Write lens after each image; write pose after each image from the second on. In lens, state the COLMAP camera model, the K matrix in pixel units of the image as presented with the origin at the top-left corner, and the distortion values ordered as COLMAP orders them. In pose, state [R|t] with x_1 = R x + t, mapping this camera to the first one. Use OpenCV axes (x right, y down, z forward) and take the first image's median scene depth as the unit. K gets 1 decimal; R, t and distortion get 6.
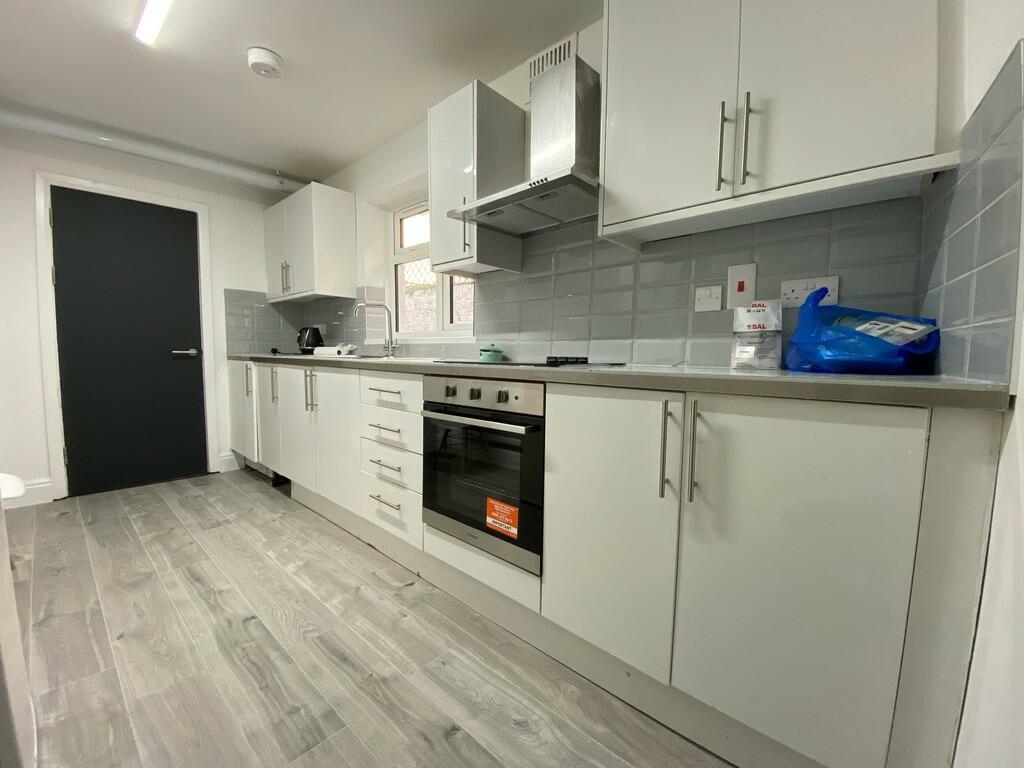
lens RADIAL K [[408.1, 0, 512.0], [0, 408.1, 384.0], [0, 0, 1]] dist [0.001237, -0.014000]
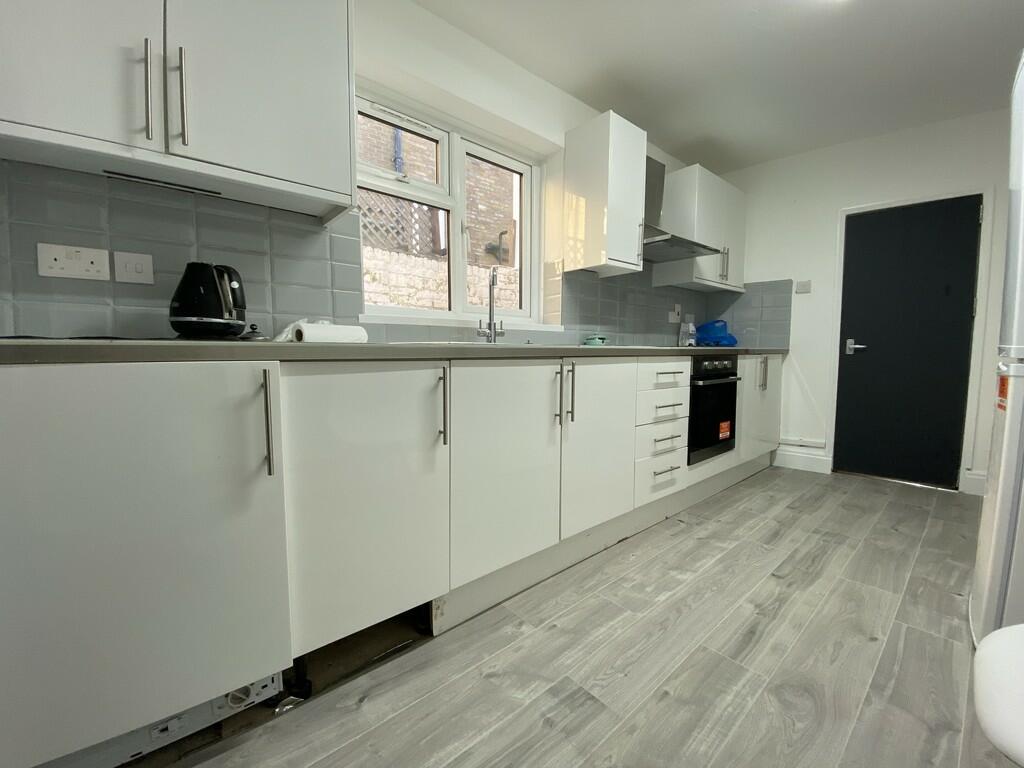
lens RADIAL K [[408.1, 0, 512.0], [0, 408.1, 384.0], [0, 0, 1]] dist [0.001237, -0.014000]
pose [[0.154108, -0.093456, 0.983624, -1.758532], [0.077866, 0.993569, 0.082201, -0.094564], [-0.984981, 0.063923, 0.160394, 1.460241]]
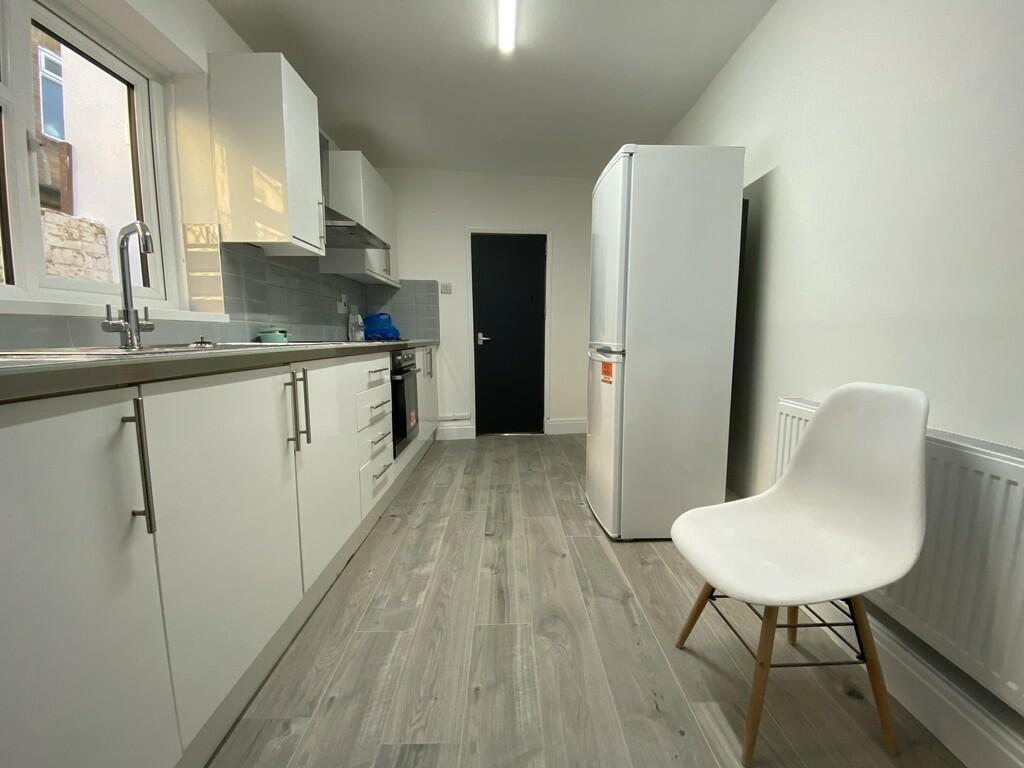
lens RADIAL K [[404.6, 0, 512.0], [0, 404.6, 384.0], [0, 0, 1]] dist [0.018800, -0.029275]
pose [[-0.665659, -0.101721, 0.739291, -1.592794], [0.047268, 0.982930, 0.177804, -0.145942], [-0.744757, 0.153302, -0.649488, 1.688062]]
